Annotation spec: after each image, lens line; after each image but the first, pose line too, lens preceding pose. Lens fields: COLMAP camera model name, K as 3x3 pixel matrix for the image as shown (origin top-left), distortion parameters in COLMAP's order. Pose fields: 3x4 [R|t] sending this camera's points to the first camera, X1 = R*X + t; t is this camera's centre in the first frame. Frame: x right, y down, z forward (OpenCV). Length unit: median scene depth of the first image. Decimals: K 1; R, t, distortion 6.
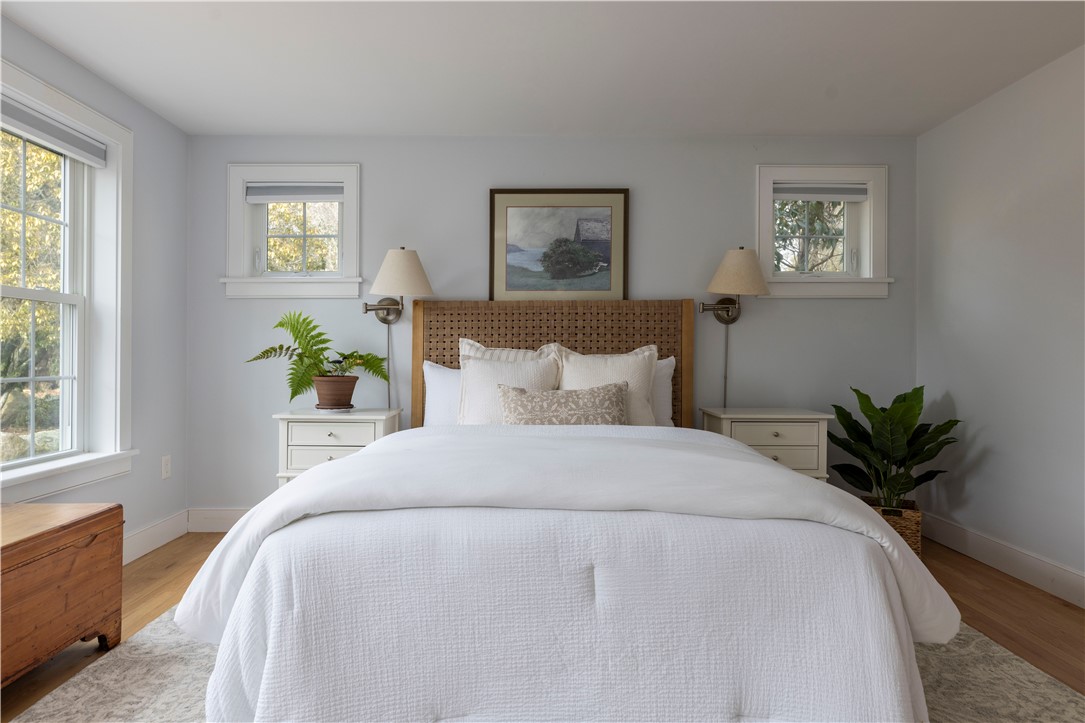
lens RADIAL K [[626.9, 0, 539.5], [0, 626.9, 359.0], [0, 0, 1]] dist [-0.008207, -0.000595]
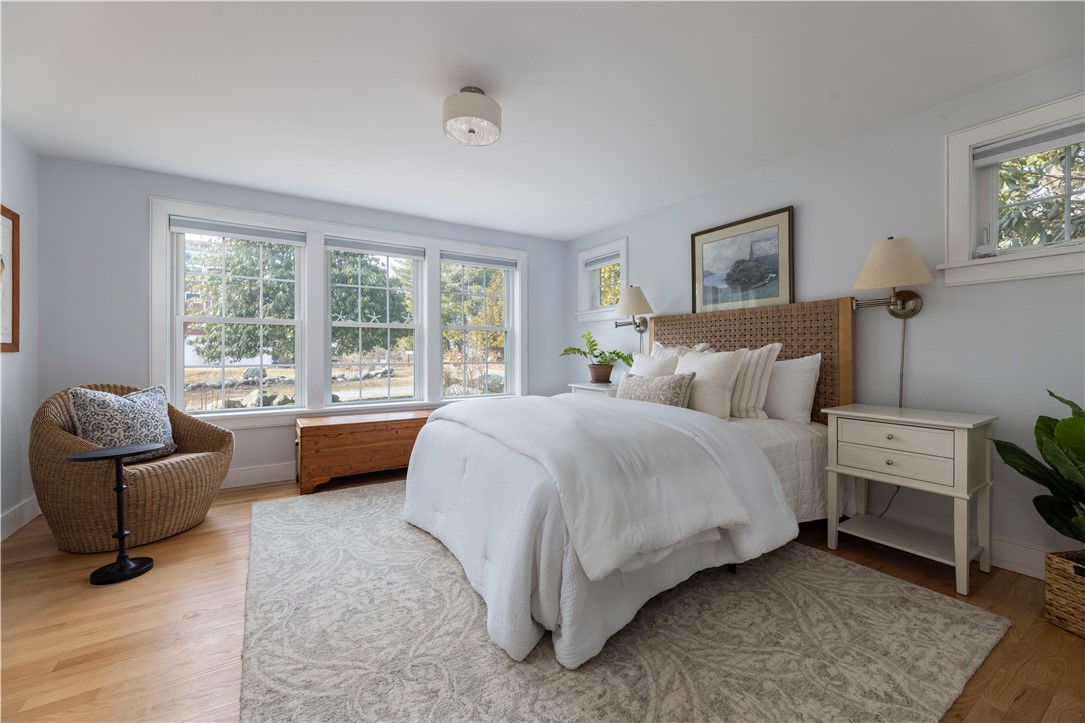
lens RADIAL K [[434.1, 0, 536.8], [0, 434.1, 357.6], [0, 0, 1]] dist [0.001127, -0.000058]
pose [[0.529528, 0.008627, -0.848248, 0.565614], [0.004068, 0.999911, 0.012710, -0.007387], [0.848282, -0.010181, 0.529446, 0.183753]]
